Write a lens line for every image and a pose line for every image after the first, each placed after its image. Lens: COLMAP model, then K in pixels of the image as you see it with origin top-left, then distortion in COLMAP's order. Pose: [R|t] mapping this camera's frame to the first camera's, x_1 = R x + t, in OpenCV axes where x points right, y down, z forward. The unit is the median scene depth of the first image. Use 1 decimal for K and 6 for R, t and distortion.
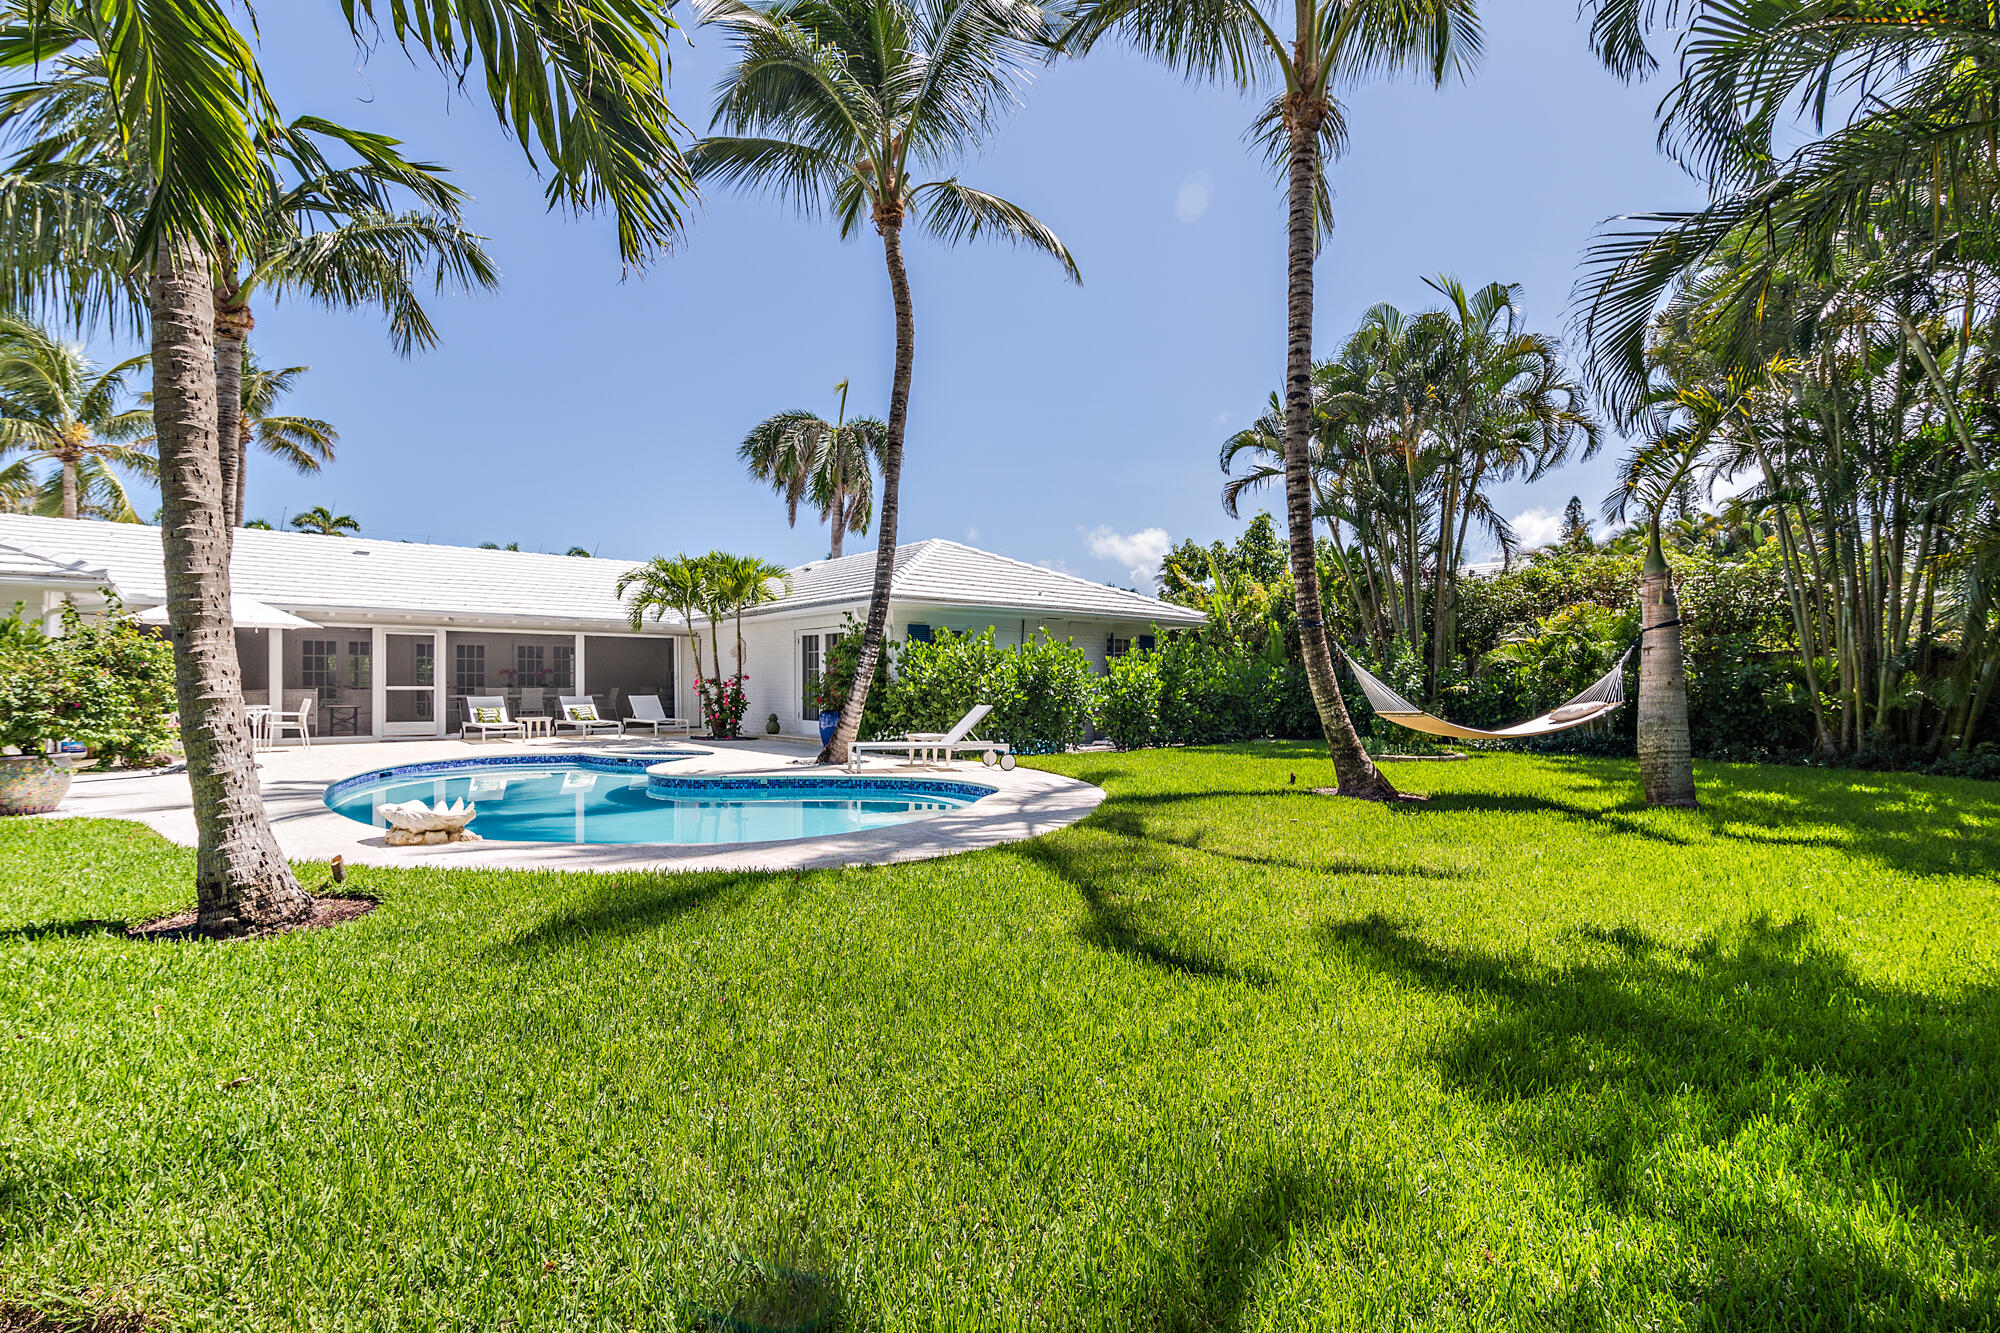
lens RADIAL K [[935.3, 0, 999.5], [0, 935.3, 694.8], [0, 0, 1]] dist [0.018852, -0.000698]
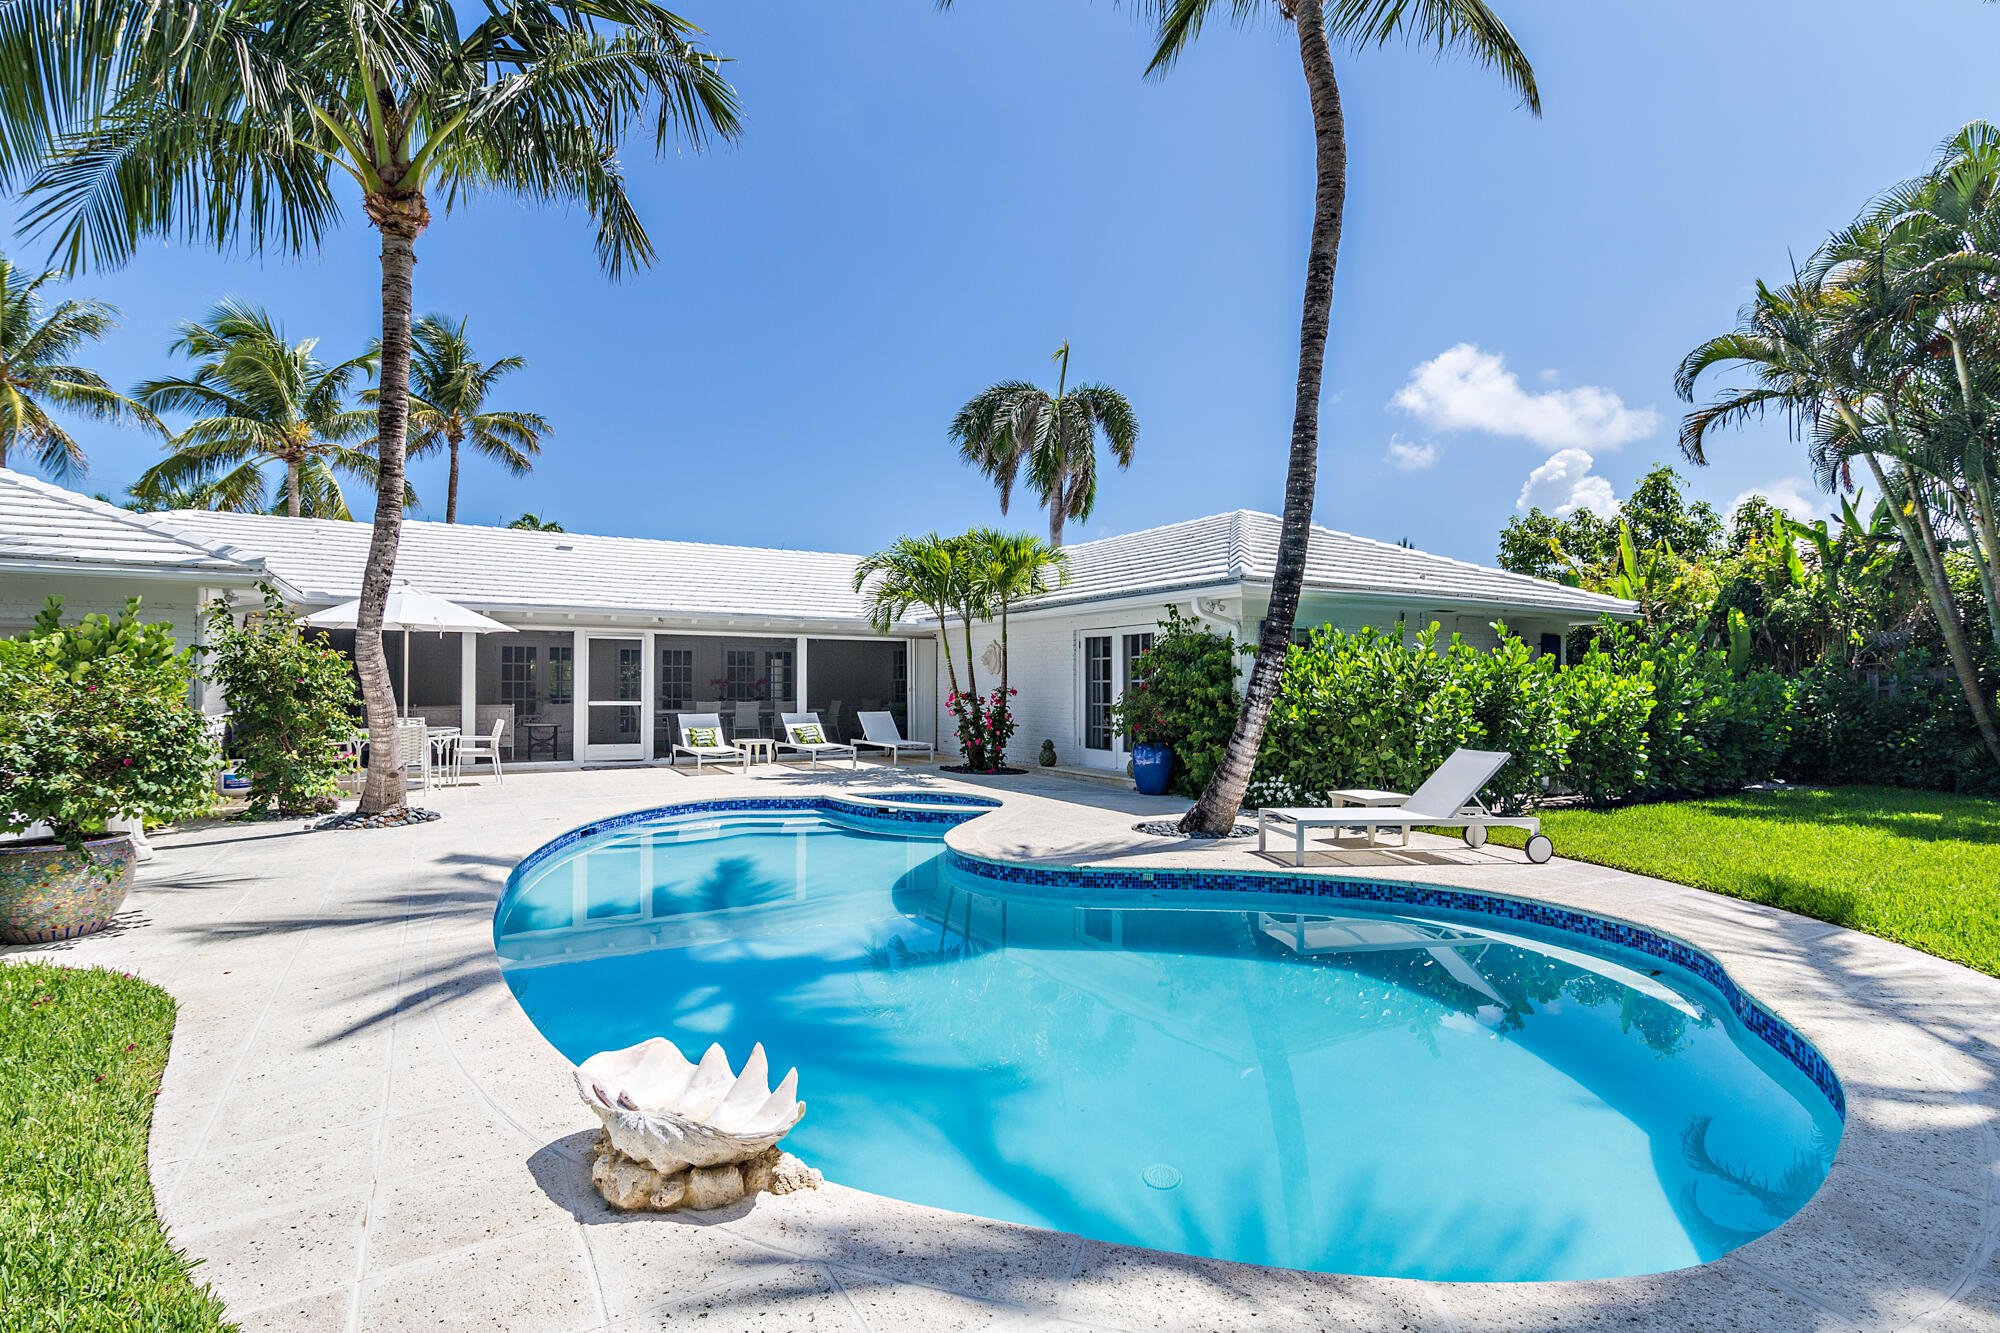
lens RADIAL K [[935.3, 0, 999.5], [0, 935.3, 694.8], [0, 0, 1]] dist [0.018852, -0.000698]
pose [[0.986851, 0.005016, -0.161554, -0.156305], [-0.004969, 0.999987, 0.000691, -0.016708], [0.161556, 0.000121, 0.986864, 0.237142]]
